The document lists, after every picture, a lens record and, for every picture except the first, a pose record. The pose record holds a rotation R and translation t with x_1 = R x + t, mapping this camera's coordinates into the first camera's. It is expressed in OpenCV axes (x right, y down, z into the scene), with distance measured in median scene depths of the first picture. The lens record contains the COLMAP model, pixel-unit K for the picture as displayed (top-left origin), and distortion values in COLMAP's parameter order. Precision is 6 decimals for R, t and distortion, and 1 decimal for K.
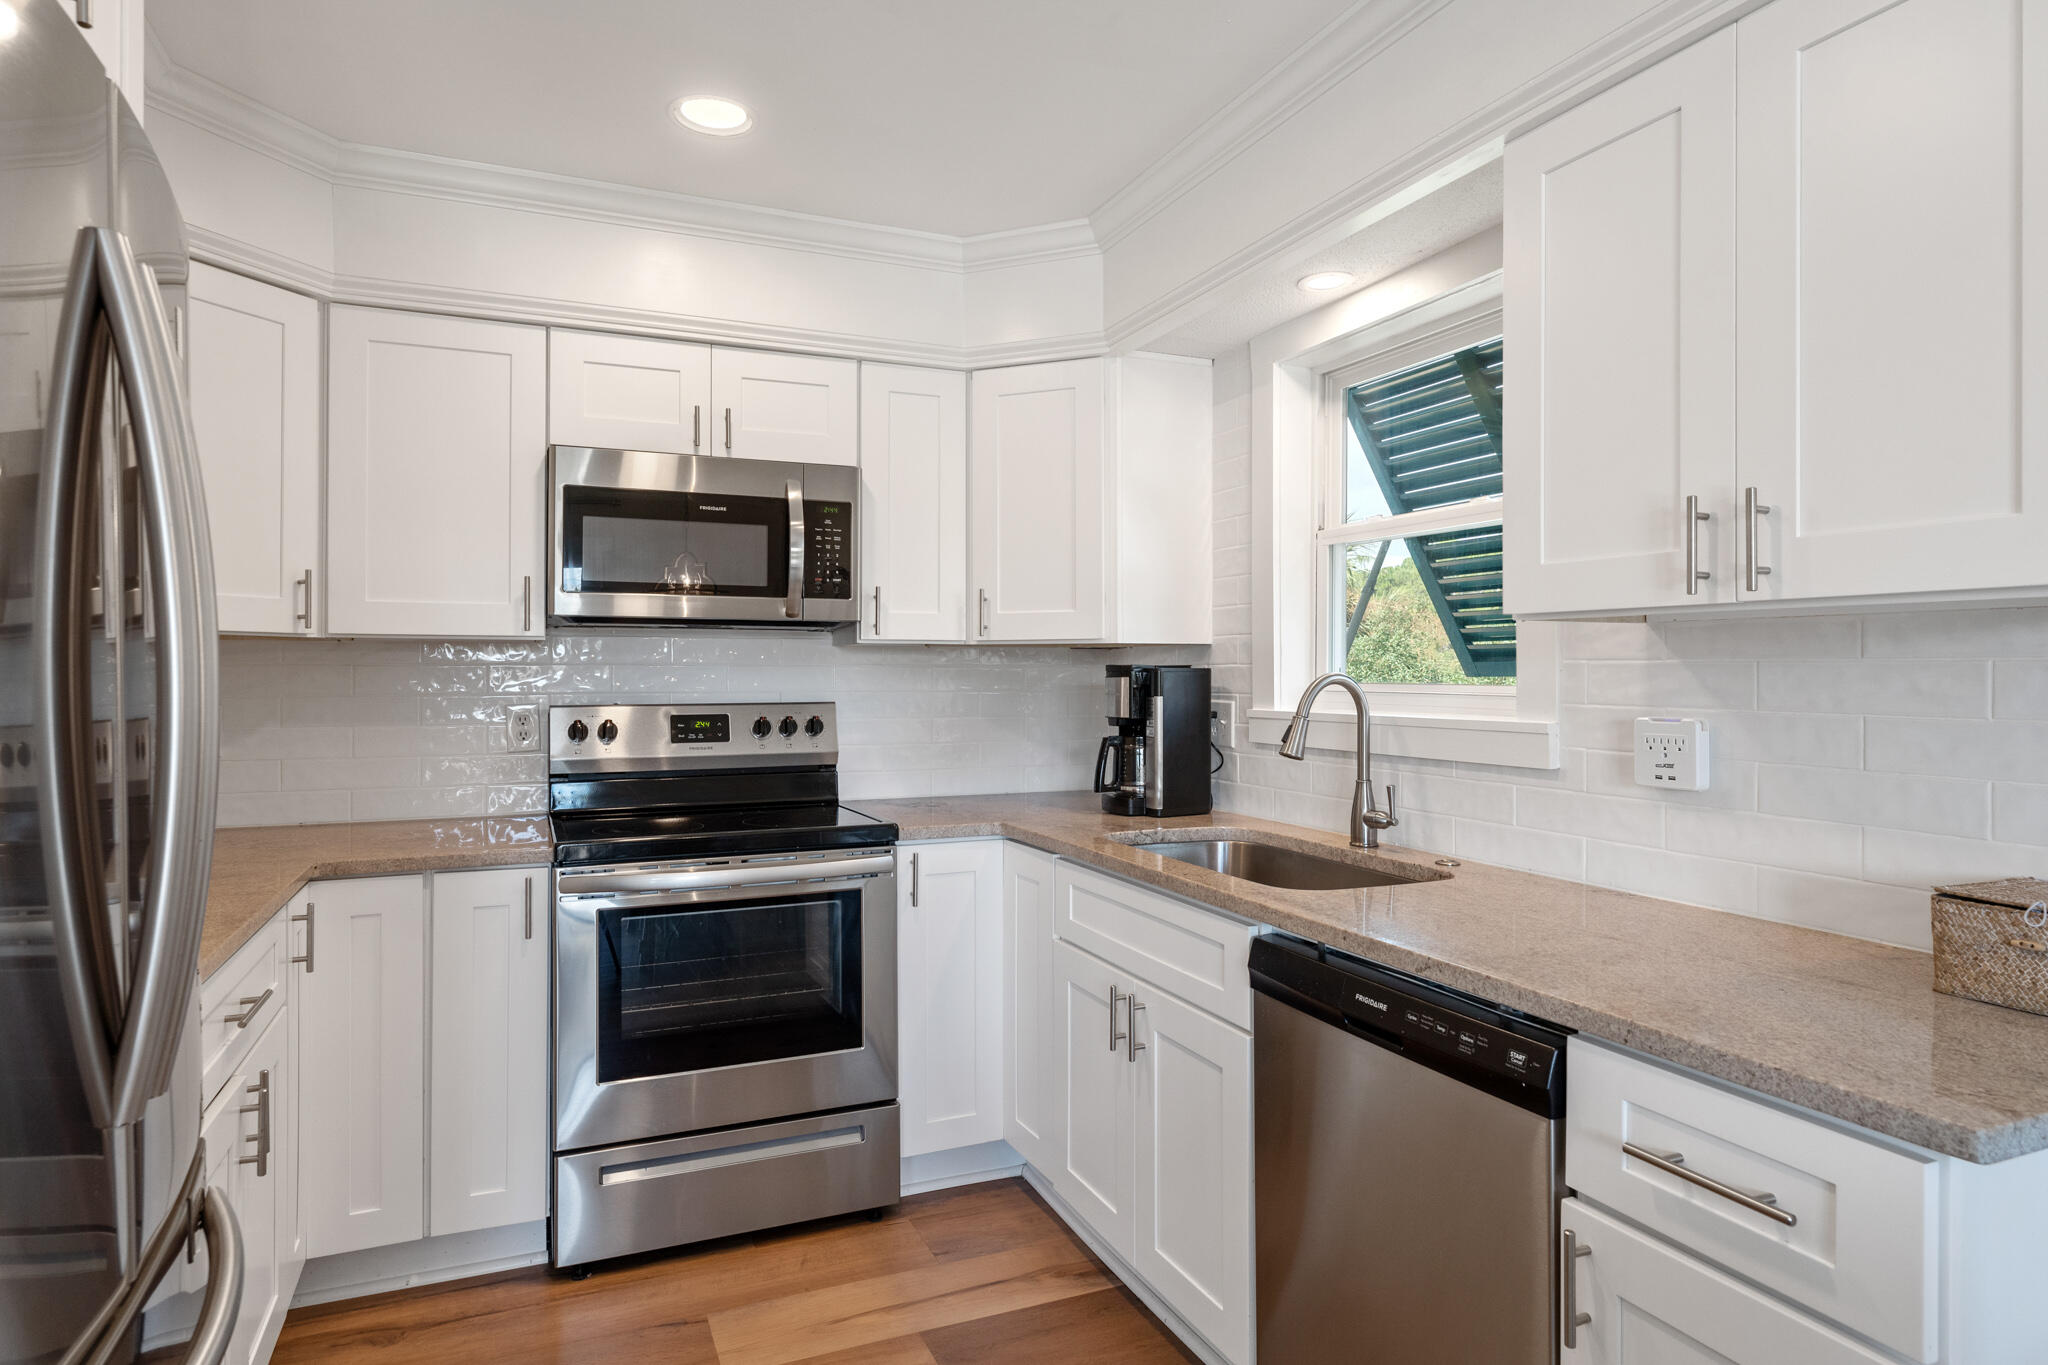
lens RADIAL K [[1152.5, 0, 1024.0], [0, 1152.5, 682.5], [0, 0, 1]] dist [0.006000, 0.000569]
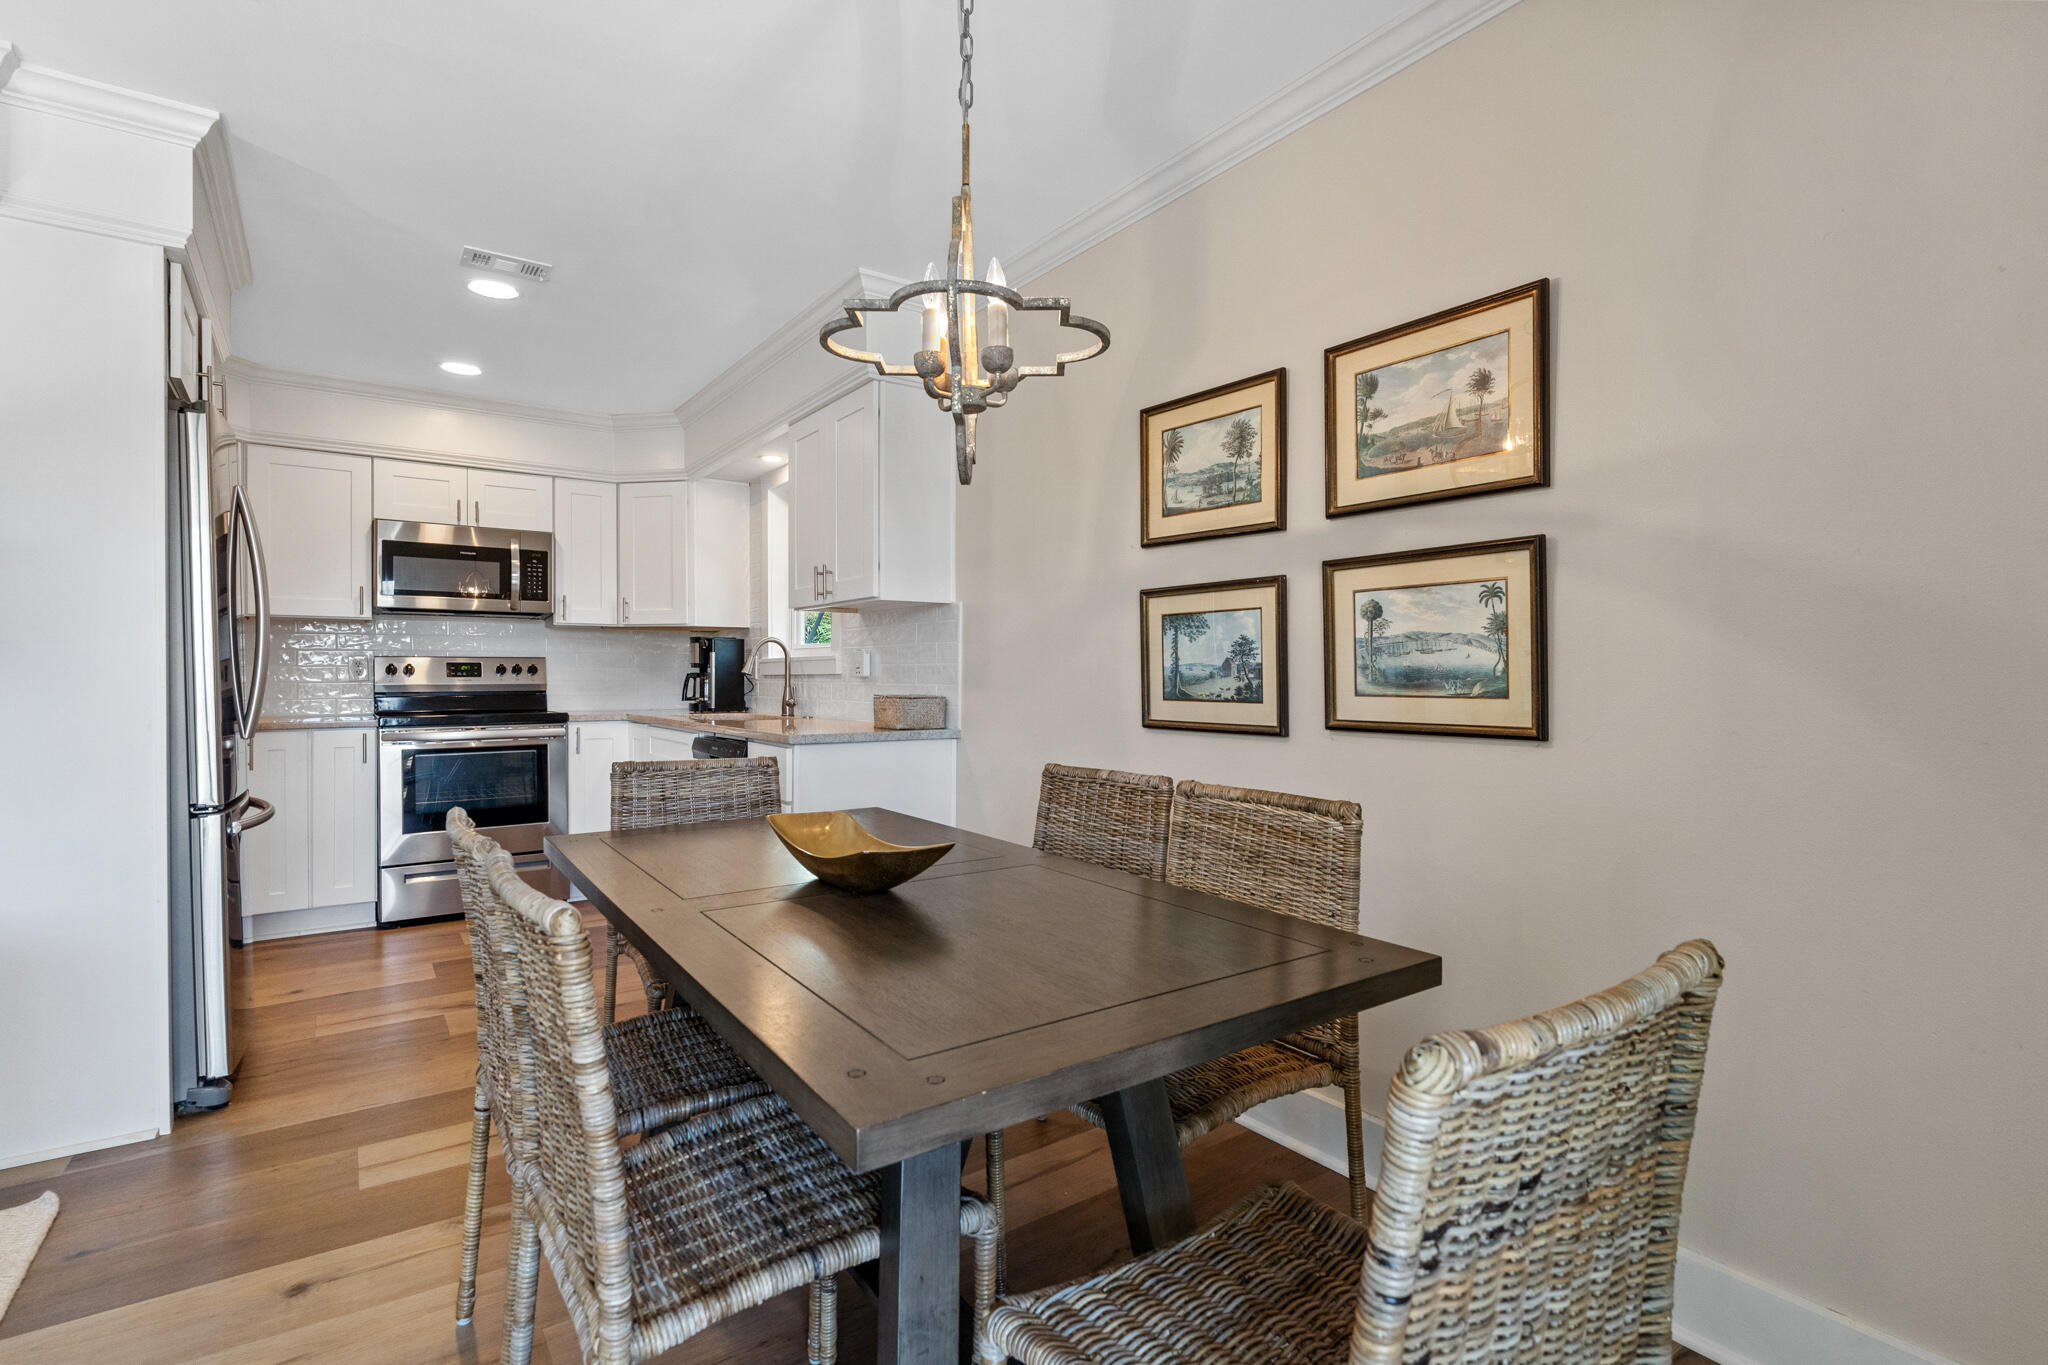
lens RADIAL K [[959.5, 0, 1024.0], [0, 959.5, 682.5], [0, 0, 1]] dist [-0.002320, -0.000143]
pose [[0.977264, -0.003193, 0.212000, 0.290744], [0.002775, 0.999994, 0.002270, 0.063033], [-0.212006, -0.001630, 0.977267, -0.746894]]
